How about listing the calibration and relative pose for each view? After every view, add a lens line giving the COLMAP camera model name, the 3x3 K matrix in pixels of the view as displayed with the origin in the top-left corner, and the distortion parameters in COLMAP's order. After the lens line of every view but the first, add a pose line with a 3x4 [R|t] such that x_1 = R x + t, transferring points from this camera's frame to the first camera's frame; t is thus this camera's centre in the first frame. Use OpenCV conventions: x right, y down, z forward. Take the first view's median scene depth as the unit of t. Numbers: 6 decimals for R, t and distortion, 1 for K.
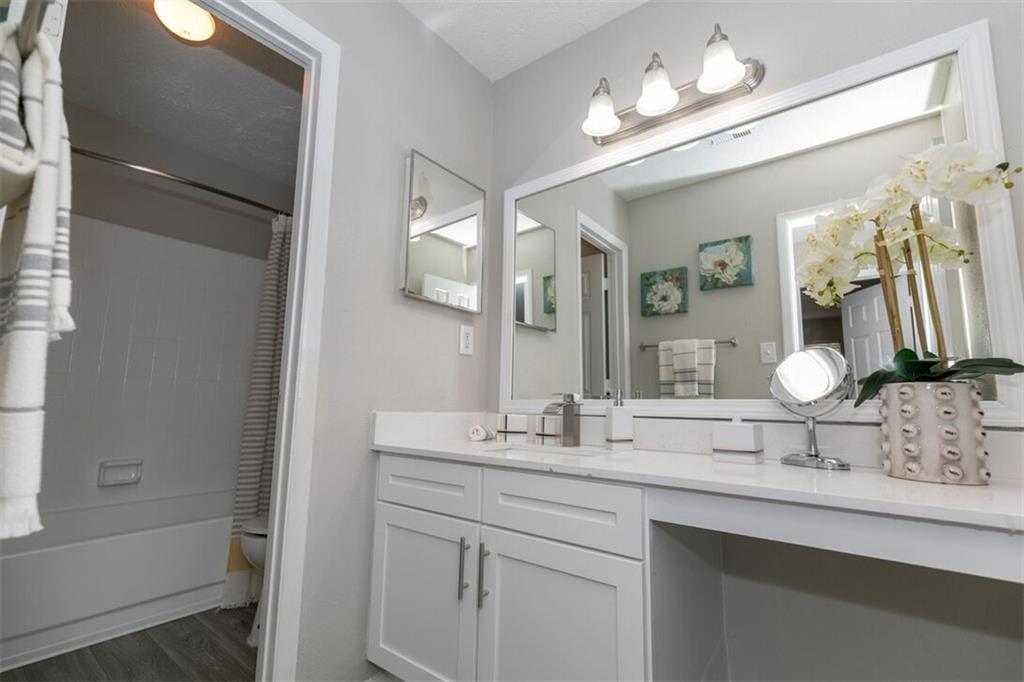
lens RADIAL K [[460.9, 0, 516.4], [0, 460.9, 345.3], [0, 0, 1]] dist [0.010942, -0.000637]
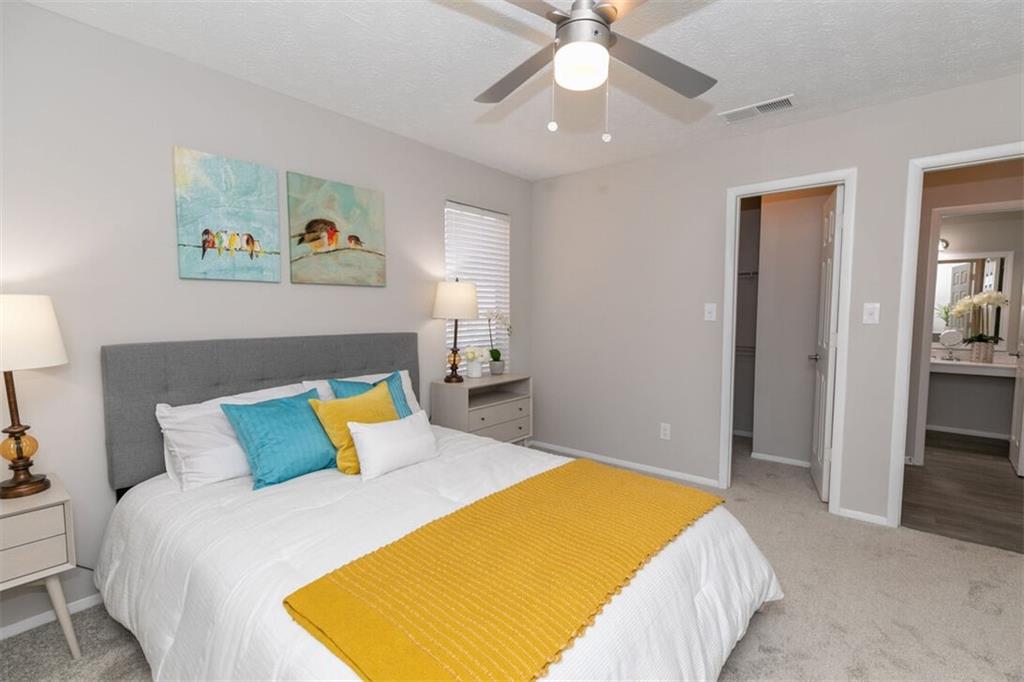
lens RADIAL K [[460.9, 0, 516.4], [0, 460.9, 345.3], [0, 0, 1]] dist [0.010942, -0.000637]
pose [[0.999617, -0.011364, -0.025214, -3.161346], [0.016387, 0.977789, 0.208951, -0.810224], [0.022279, -0.209284, 0.977601, -3.162911]]
